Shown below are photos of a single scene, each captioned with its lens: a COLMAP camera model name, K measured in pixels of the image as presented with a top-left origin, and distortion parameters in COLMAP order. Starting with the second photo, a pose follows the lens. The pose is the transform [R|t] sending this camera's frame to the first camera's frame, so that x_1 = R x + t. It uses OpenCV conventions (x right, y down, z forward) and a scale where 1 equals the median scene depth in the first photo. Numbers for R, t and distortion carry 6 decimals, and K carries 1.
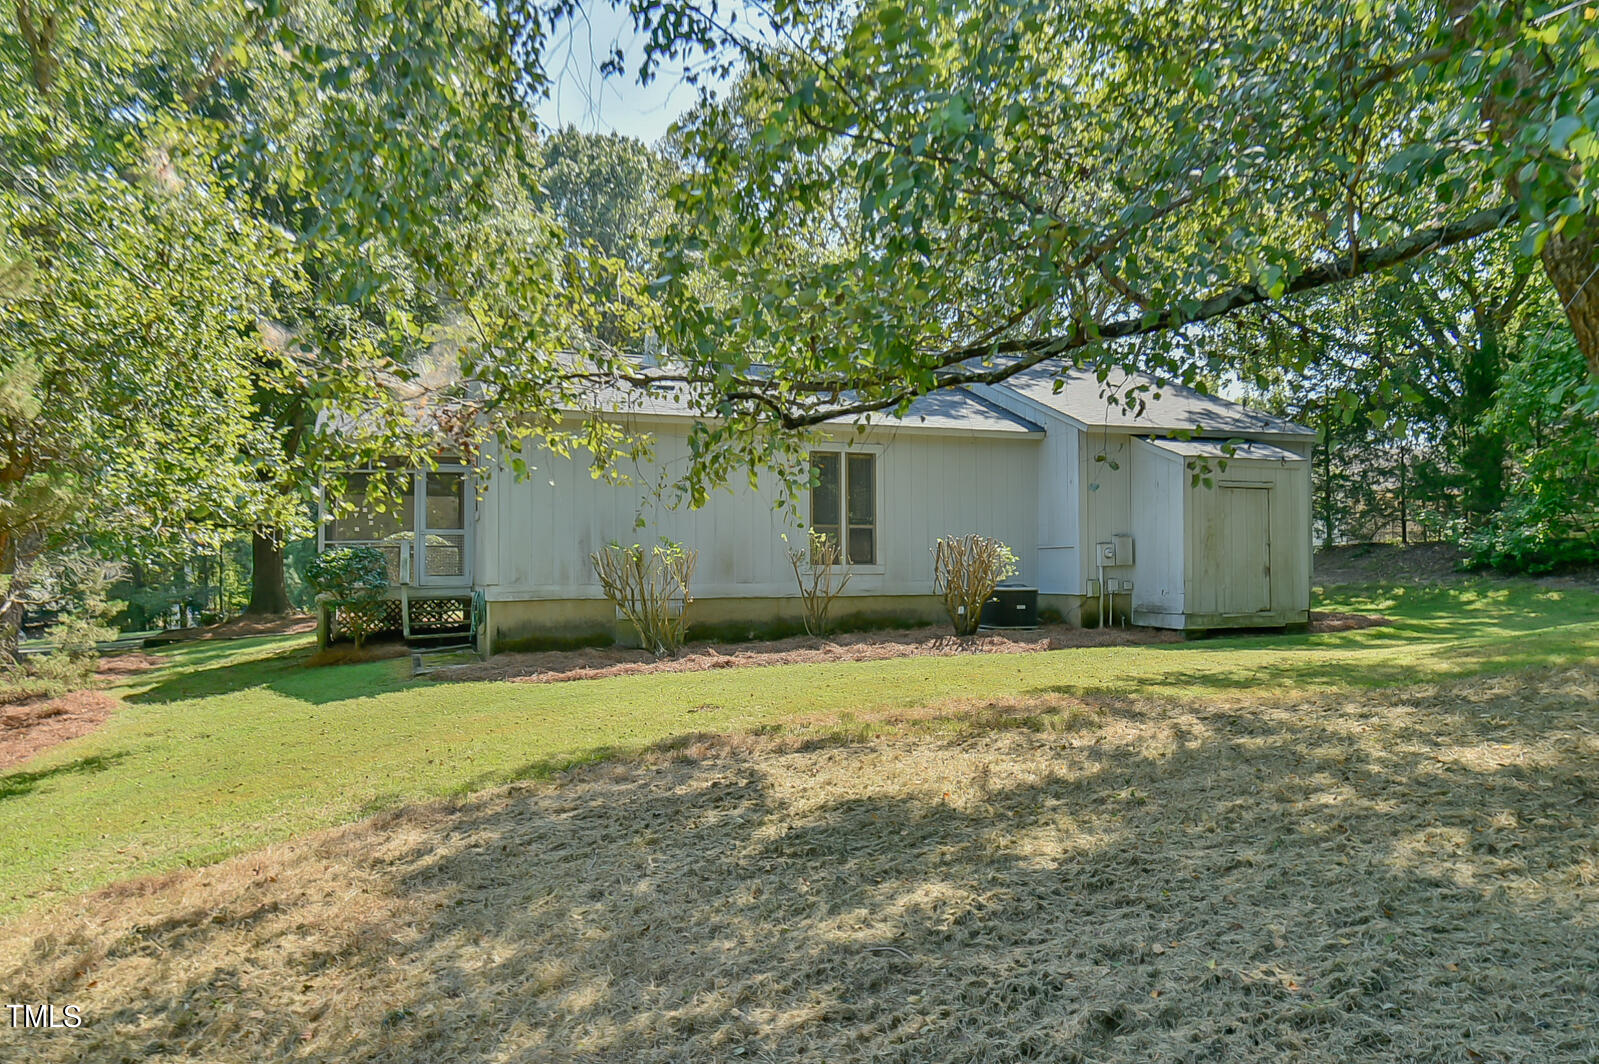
lens RADIAL K [[1099.7, 0, 799.5], [0, 1099.7, 532.0], [0, 0, 1]] dist [-0.004848, -0.002841]
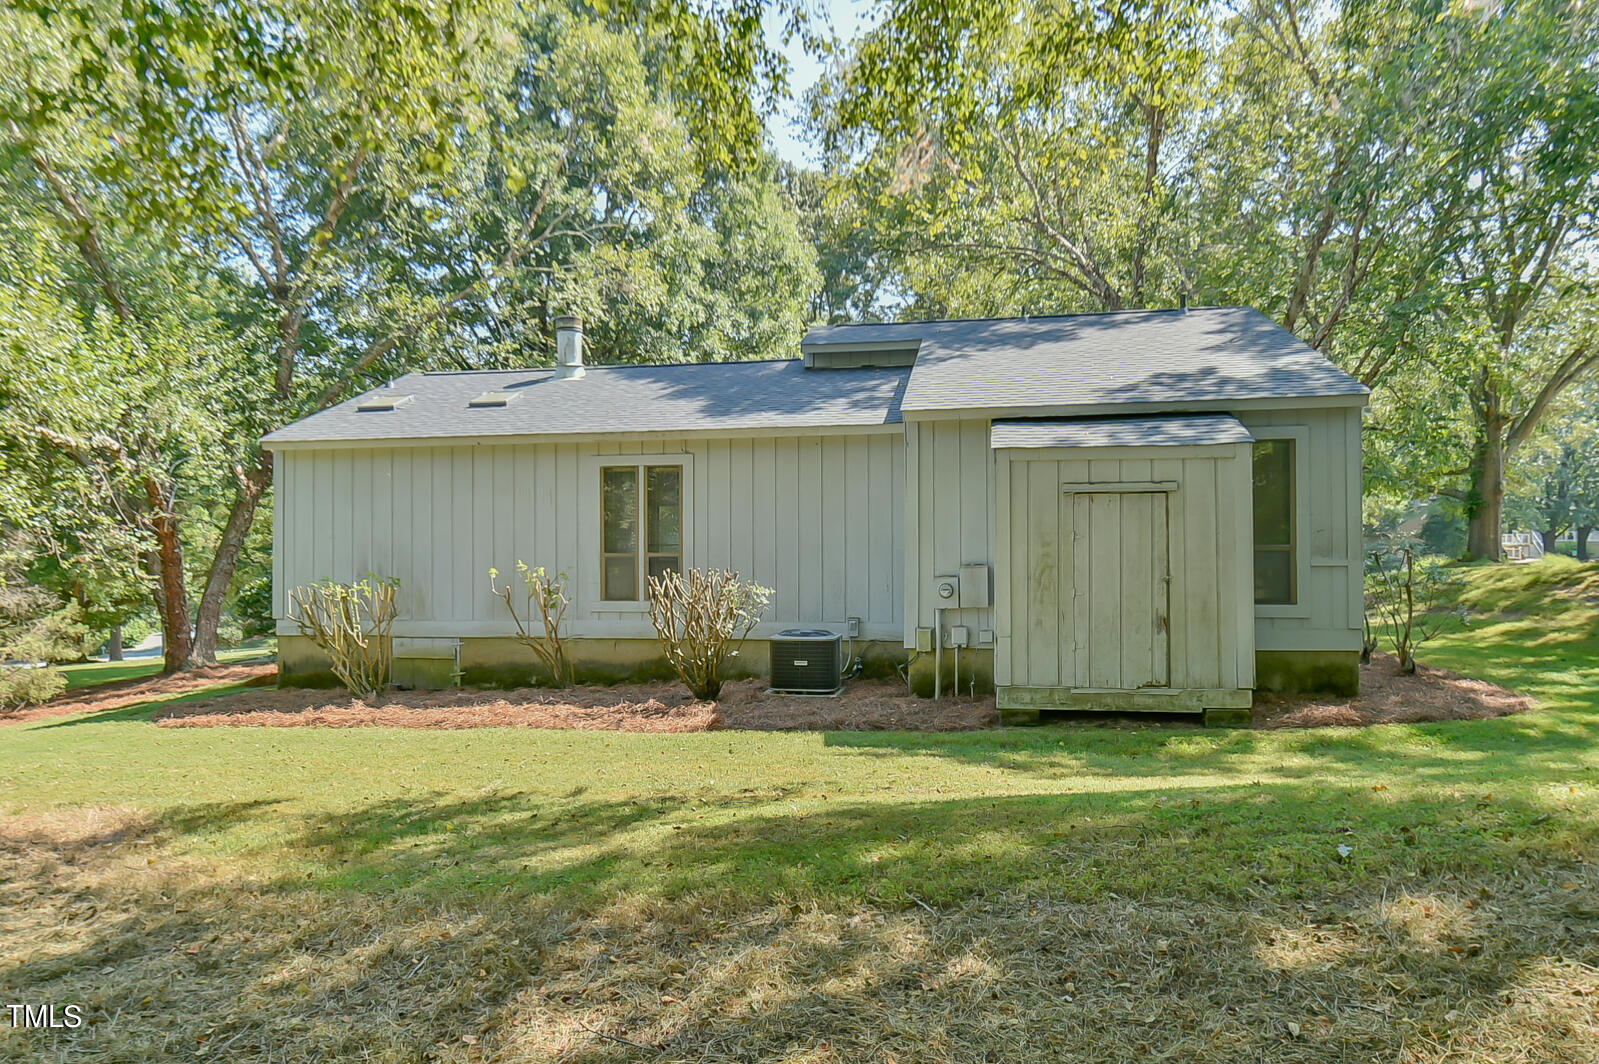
lens RADIAL K [[1099.7, 0, 799.5], [0, 1099.7, 532.0], [0, 0, 1]] dist [-0.004848, -0.002841]
pose [[0.873976, -0.009547, -0.485875, 0.554768], [0.011177, 0.999937, 0.000458, -0.021676], [0.485840, -0.005831, 0.874028, 0.333990]]
